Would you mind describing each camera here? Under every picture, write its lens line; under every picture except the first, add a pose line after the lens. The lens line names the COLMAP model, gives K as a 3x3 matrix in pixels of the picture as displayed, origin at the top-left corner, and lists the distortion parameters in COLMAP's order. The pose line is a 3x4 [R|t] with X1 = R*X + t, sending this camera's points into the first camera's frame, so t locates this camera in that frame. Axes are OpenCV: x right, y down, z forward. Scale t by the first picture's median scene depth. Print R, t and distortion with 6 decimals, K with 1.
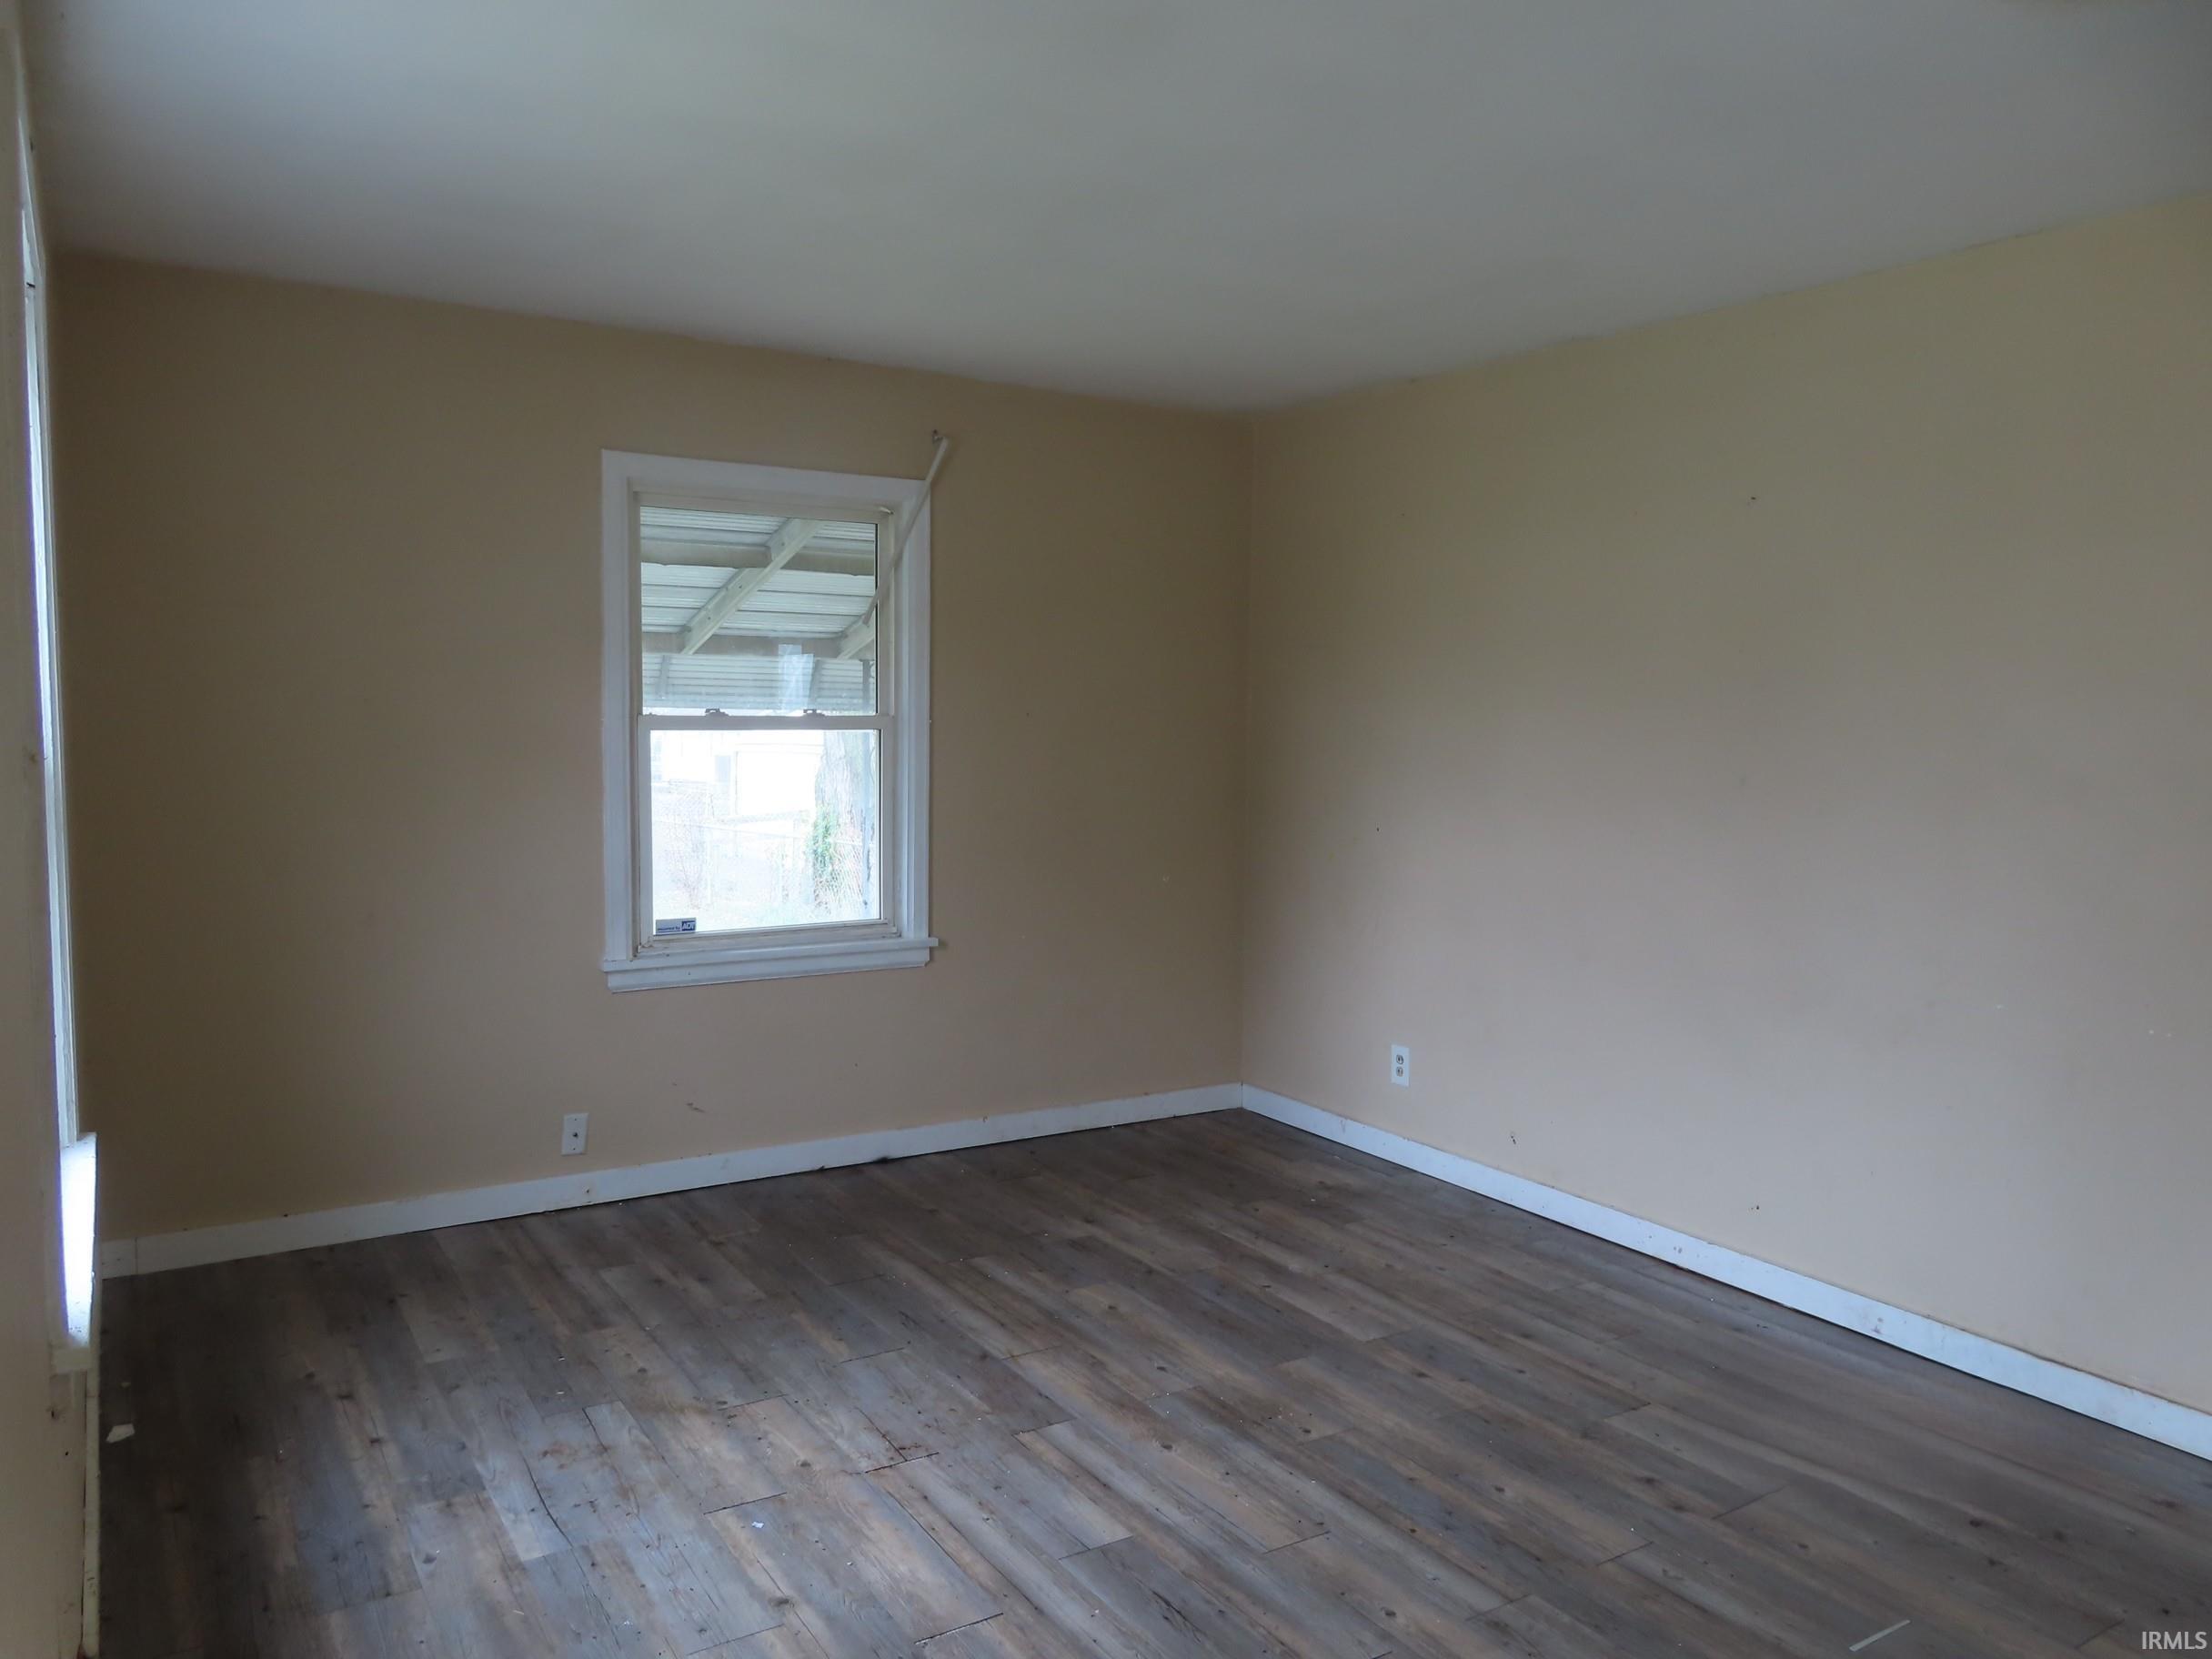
lens RADIAL K [[1592.3, 0, 1105.2], [0, 1592.3, 825.3], [0, 0, 1]] dist [-0.008546, -0.002435]
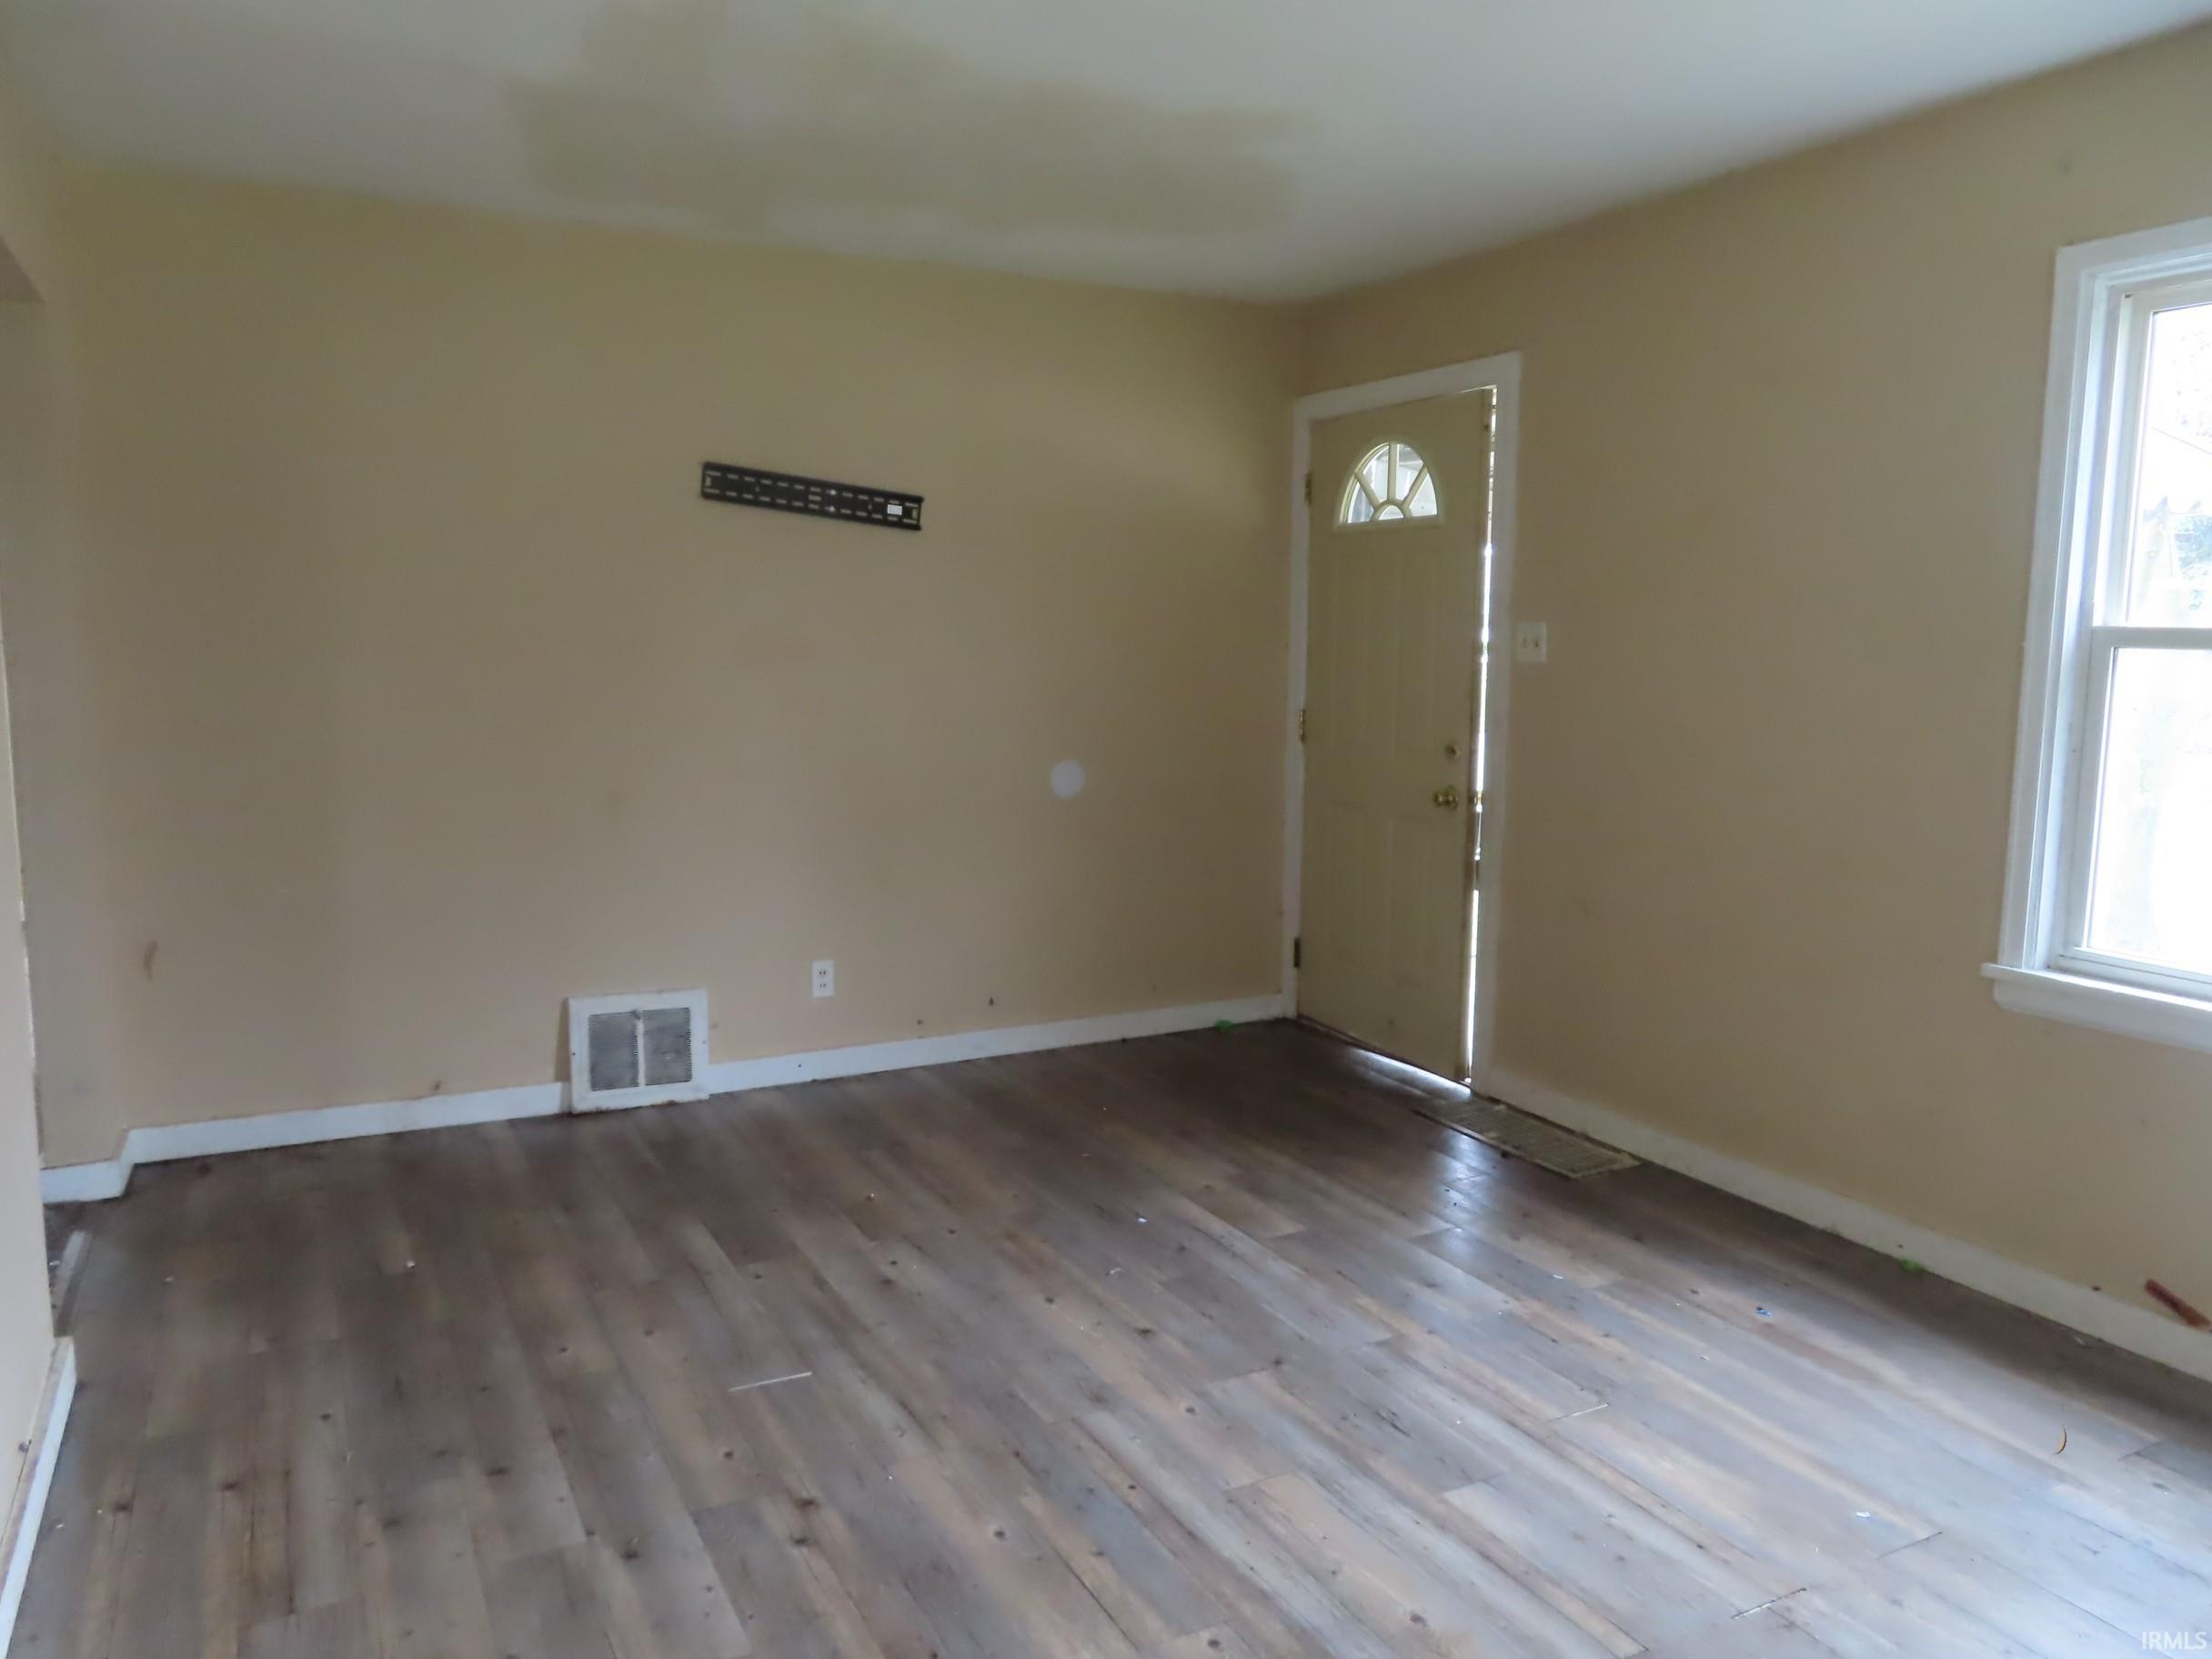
lens RADIAL K [[1592.3, 0, 1112.3], [0, 1592.3, 828.3], [0, 0, 1]] dist [-0.008546, -0.002435]
pose [[-0.996619, -0.035024, 0.074325, 0.150597], [-0.019935, 0.980642, 0.194794, -0.105928], [-0.079708, 0.192654, -0.978024, 1.827742]]
